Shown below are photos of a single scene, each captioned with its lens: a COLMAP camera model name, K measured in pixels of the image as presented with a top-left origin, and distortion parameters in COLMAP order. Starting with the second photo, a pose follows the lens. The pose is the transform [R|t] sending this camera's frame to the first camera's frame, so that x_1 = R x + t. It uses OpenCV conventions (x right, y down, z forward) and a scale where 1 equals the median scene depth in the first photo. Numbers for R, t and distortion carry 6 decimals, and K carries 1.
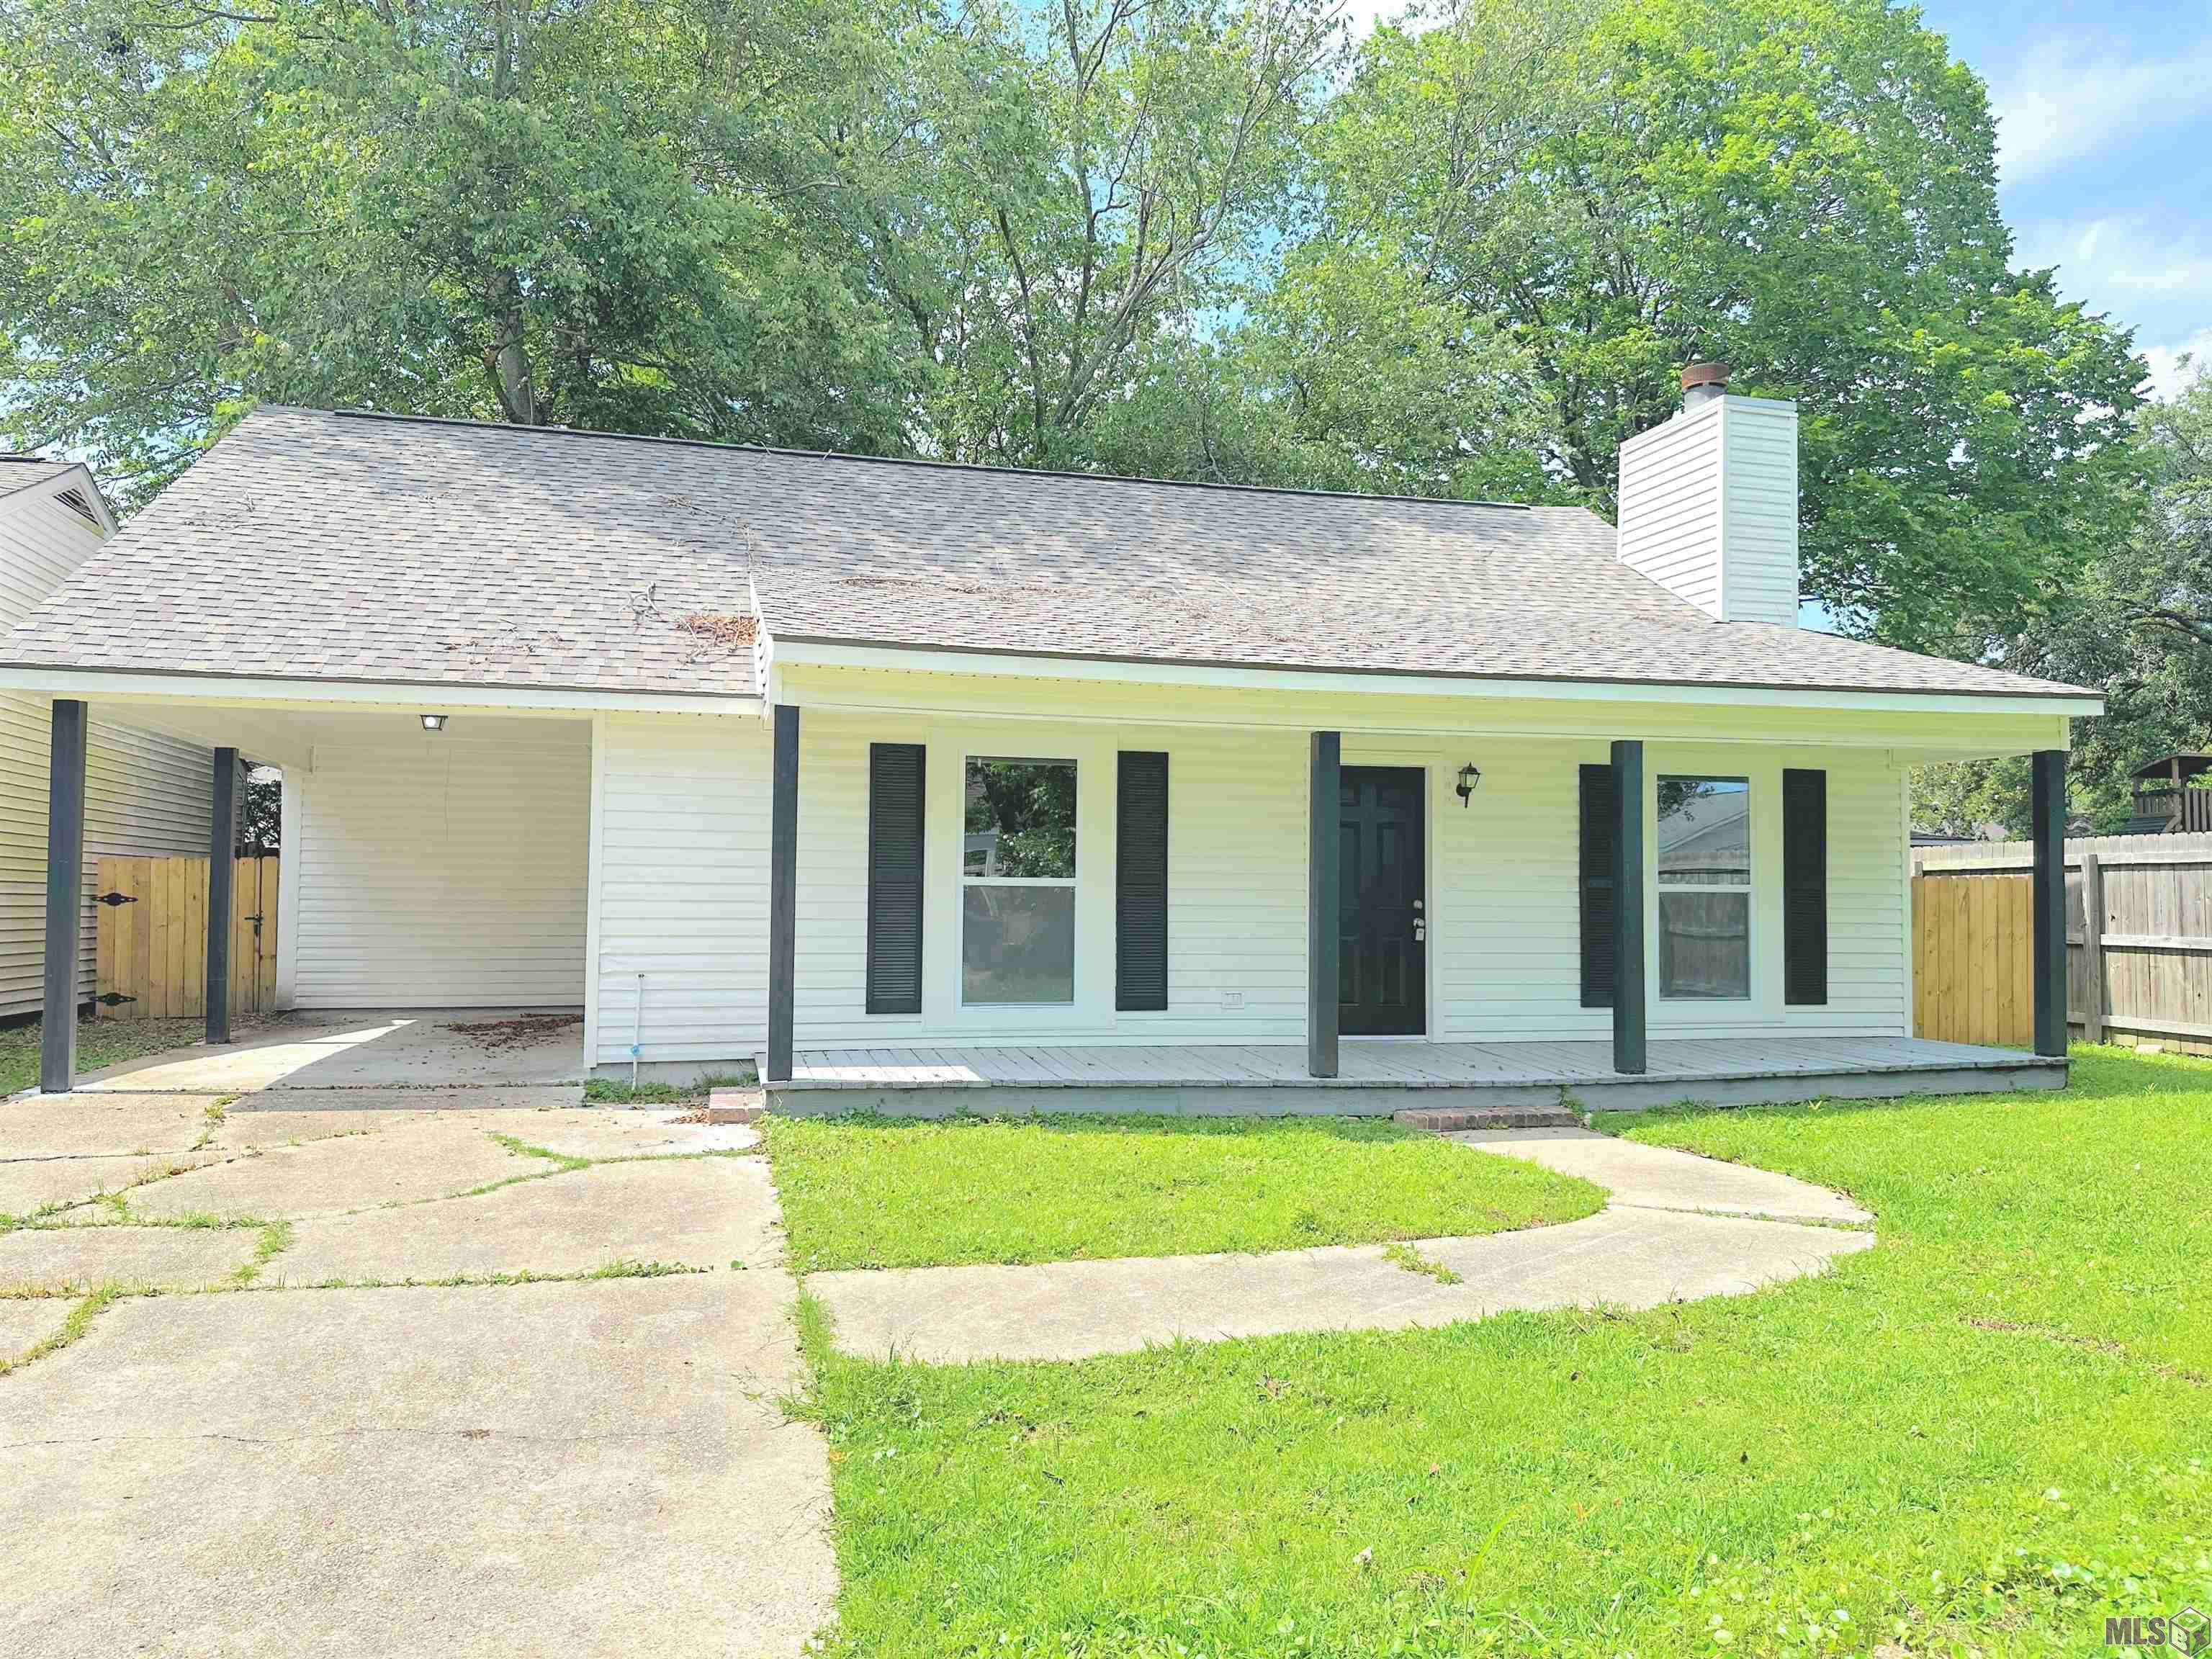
lens RADIAL K [[1545.9, 0, 1094.8], [0, 1545.9, 834.7], [0, 0, 1]] dist [0.040614, -0.025303]
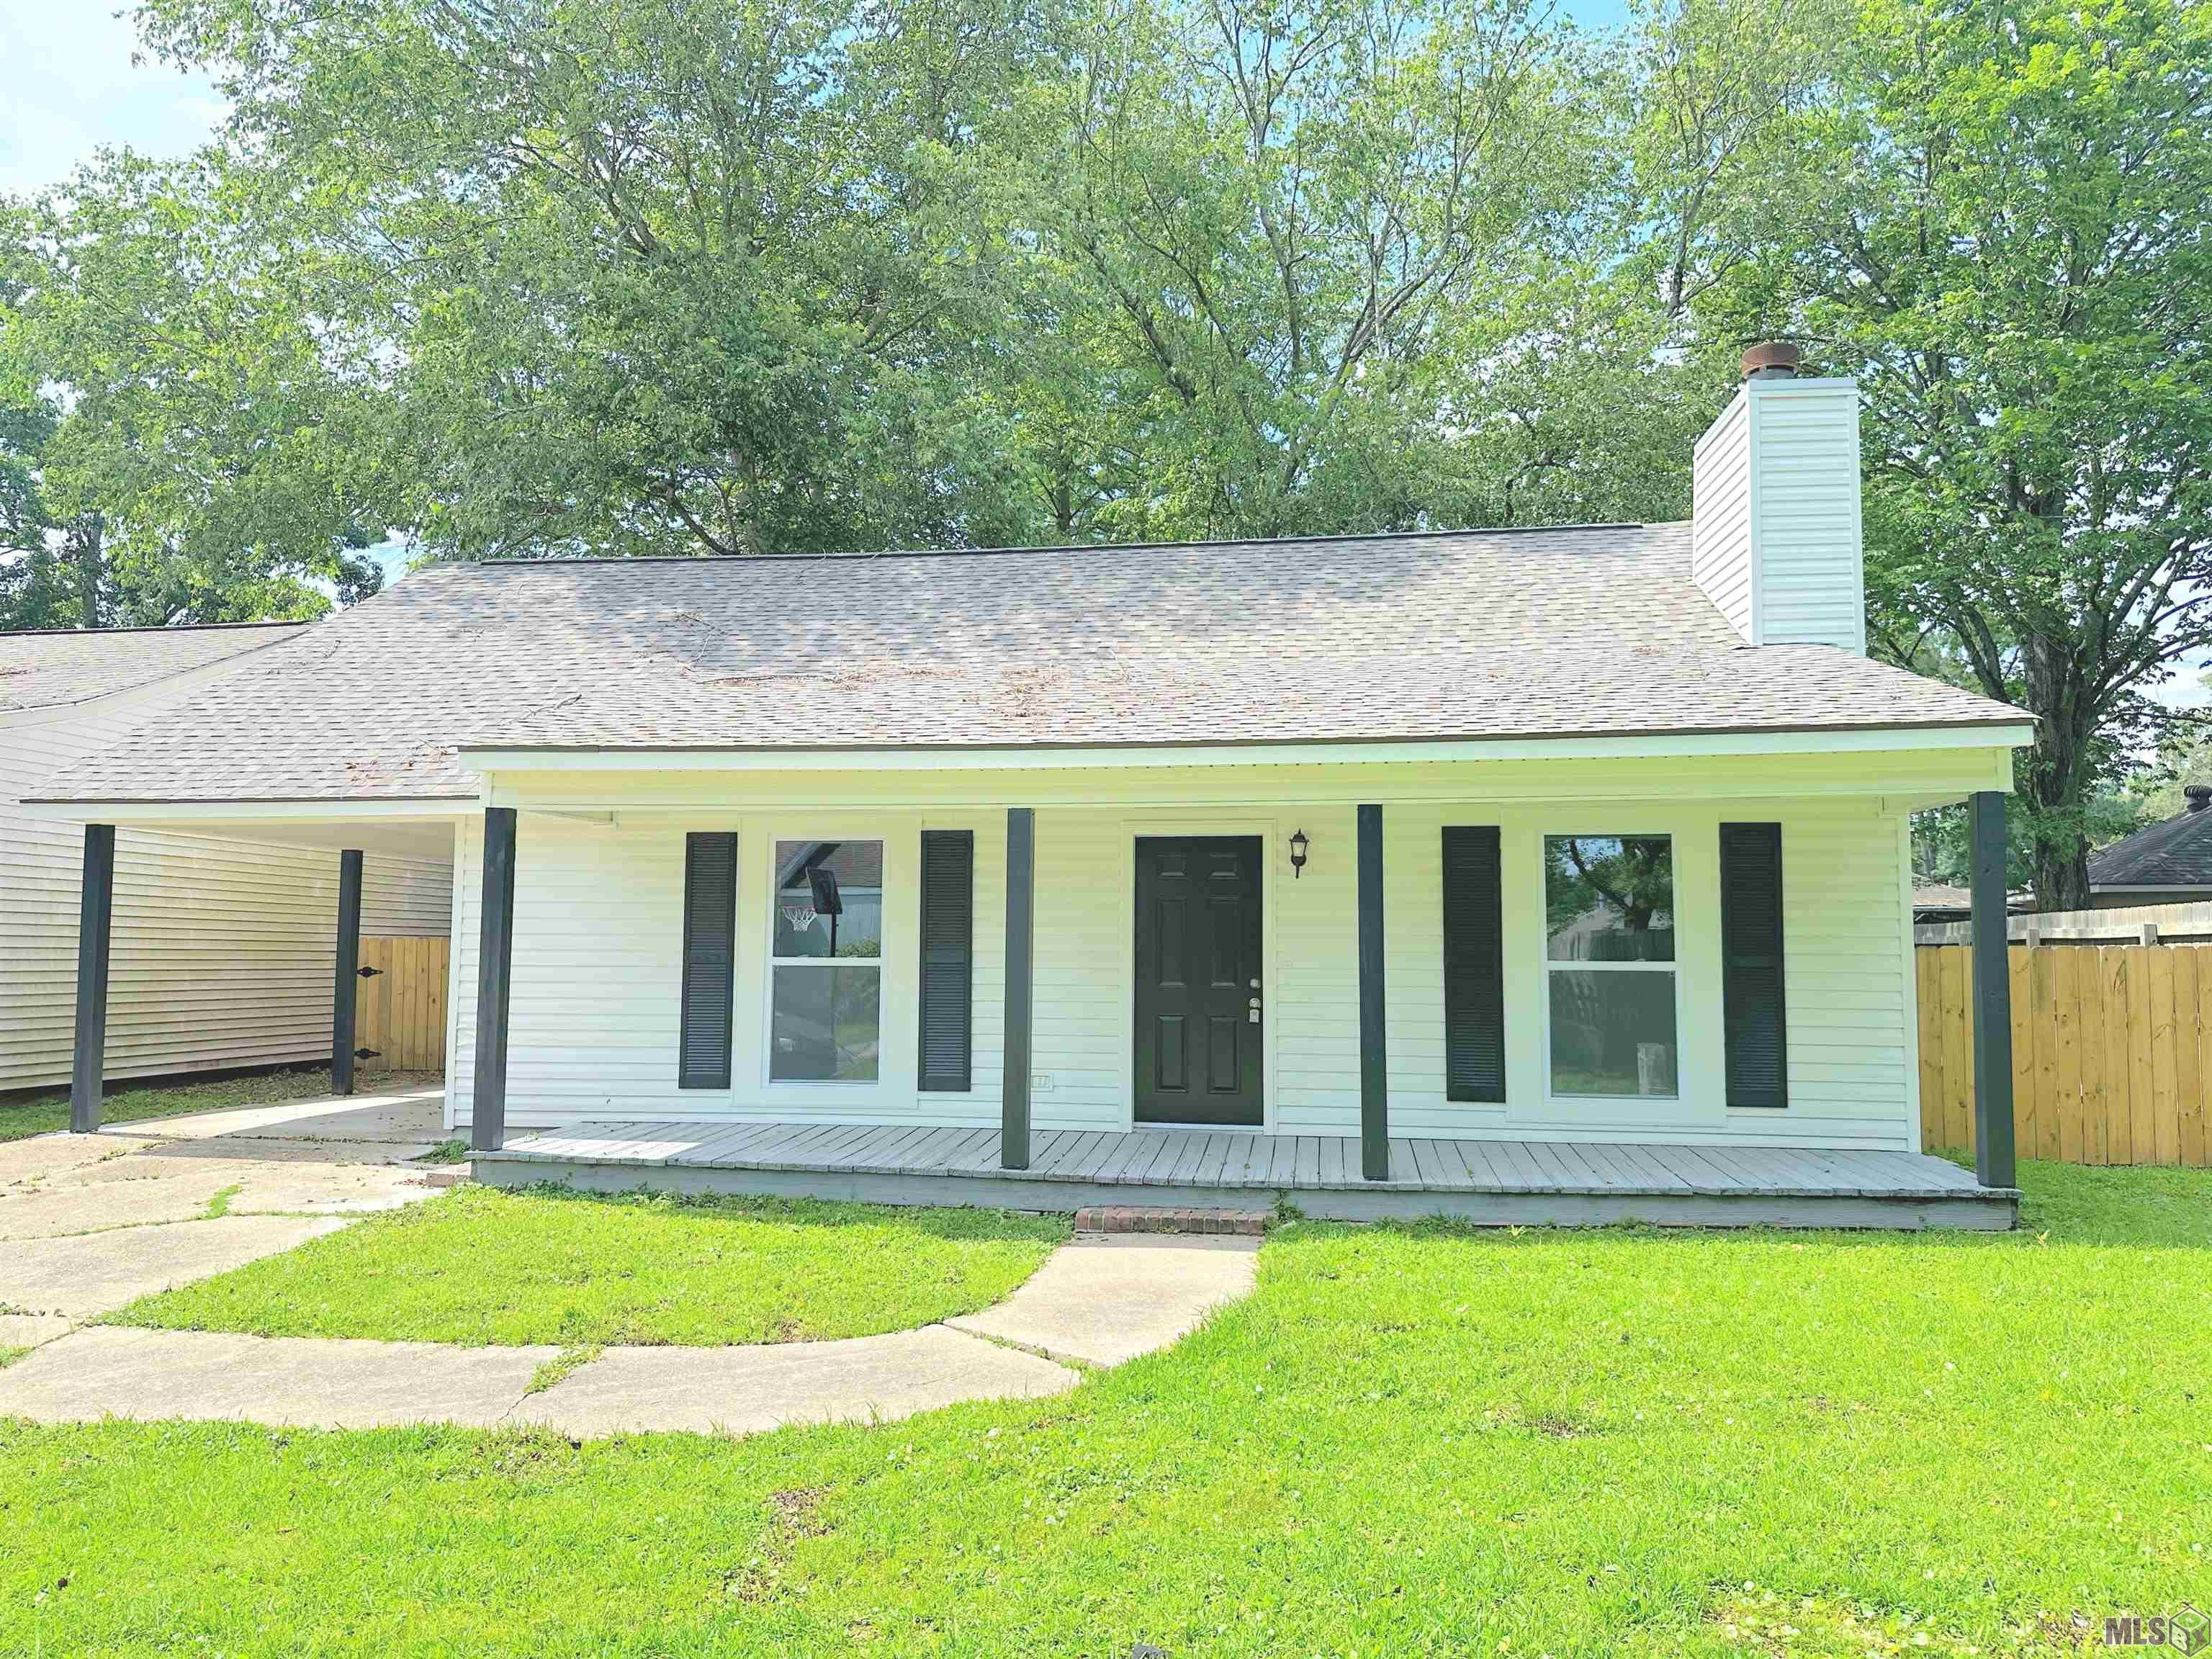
lens RADIAL K [[1545.9, 0, 1095.0], [0, 1545.9, 822.7], [0, 0, 1]] dist [0.040614, -0.025303]
pose [[0.924611, -0.035773, -0.379229, 0.504272], [0.019072, 0.998679, -0.047705, -0.009695], [0.380435, 0.036876, 0.924072, 0.109456]]
